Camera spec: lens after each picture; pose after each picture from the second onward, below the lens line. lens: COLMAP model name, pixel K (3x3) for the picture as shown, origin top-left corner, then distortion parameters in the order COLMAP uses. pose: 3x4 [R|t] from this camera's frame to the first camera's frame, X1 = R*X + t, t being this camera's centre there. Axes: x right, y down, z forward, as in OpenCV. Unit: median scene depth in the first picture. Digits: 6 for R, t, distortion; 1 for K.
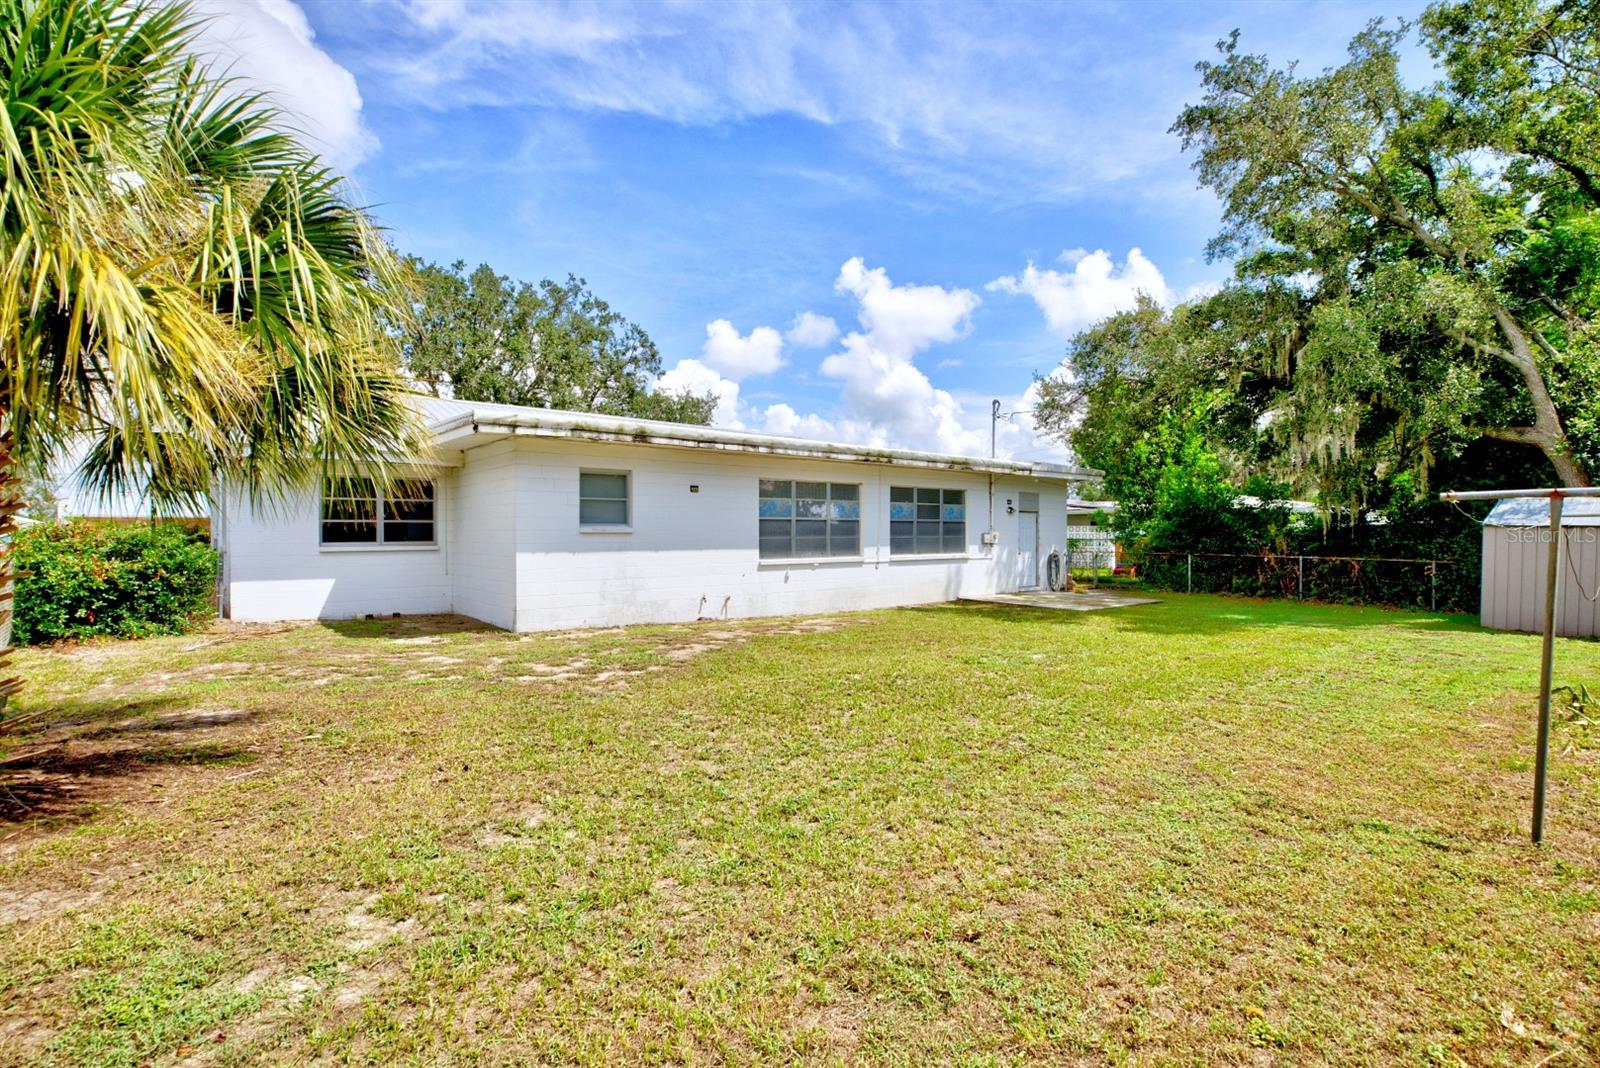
lens RADIAL K [[731.6, 0, 800.0], [0, 731.6, 536.6], [0, 0, 1]] dist [-0.001105, -0.001852]
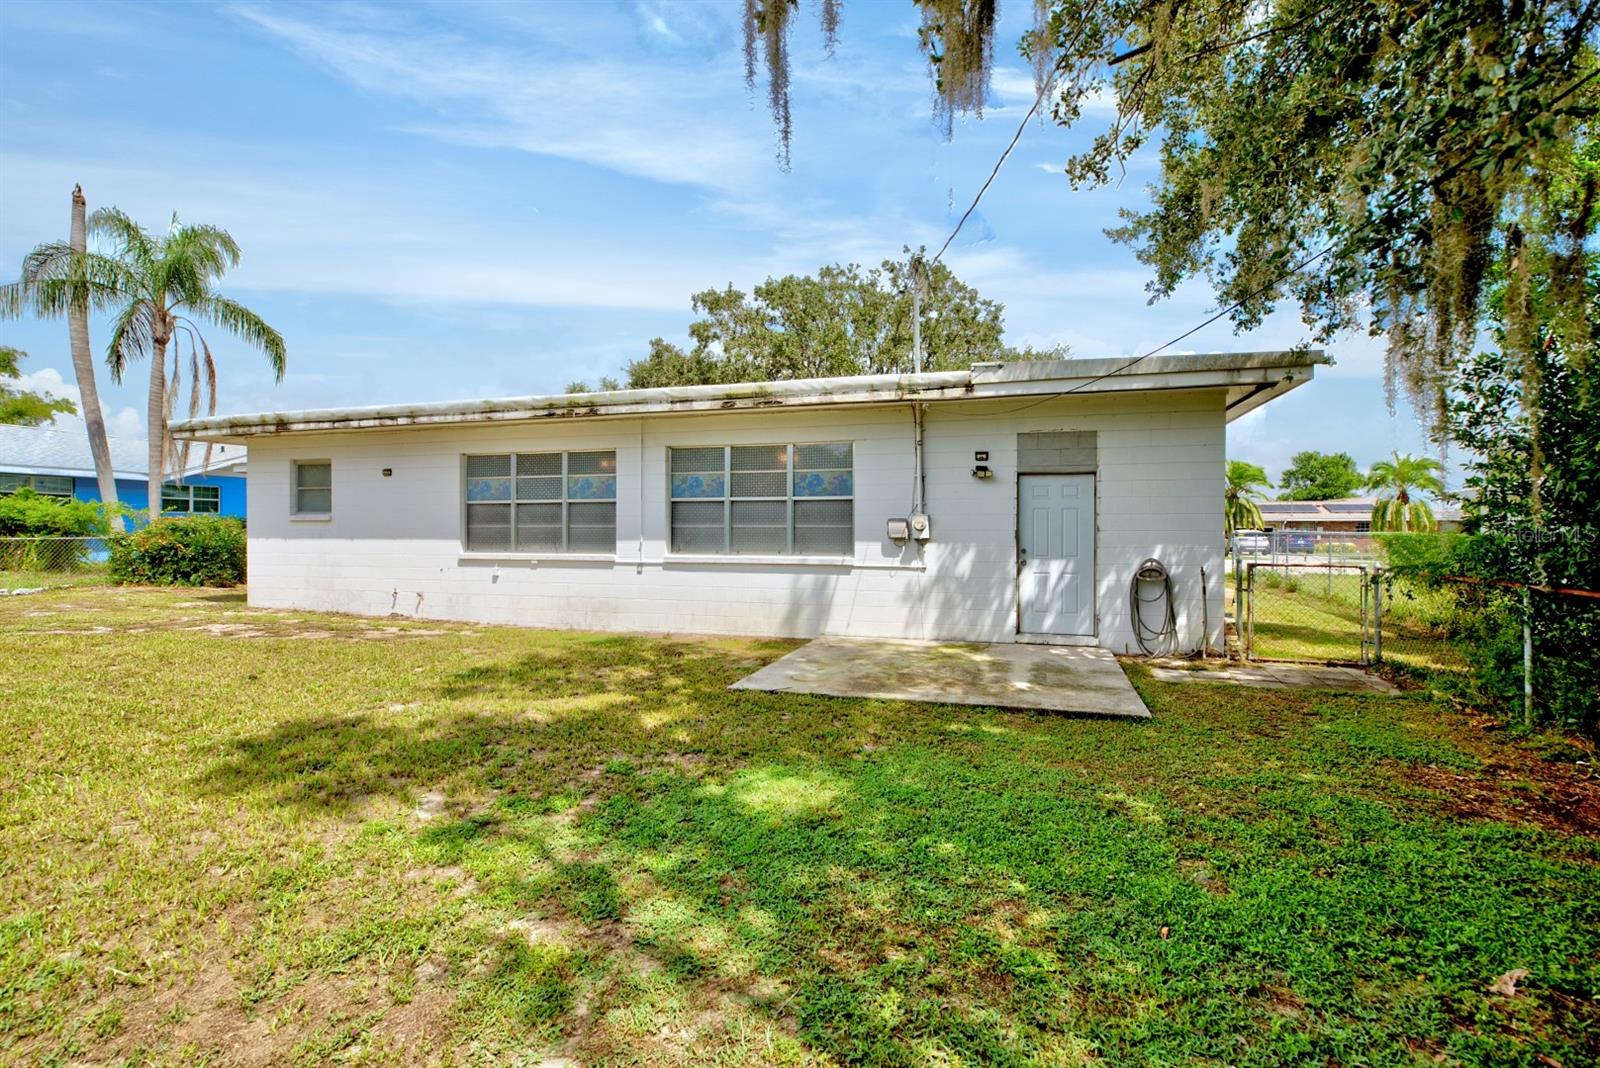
lens RADIAL K [[731.6, 0, 800.1], [0, 731.6, 528.4], [0, 0, 1]] dist [-0.001105, -0.001852]
pose [[0.566609, 0.008616, -0.823942, 0.817423], [-0.001645, 0.999955, 0.009325, -0.004071], [0.823985, -0.003928, 0.566597, 0.822499]]
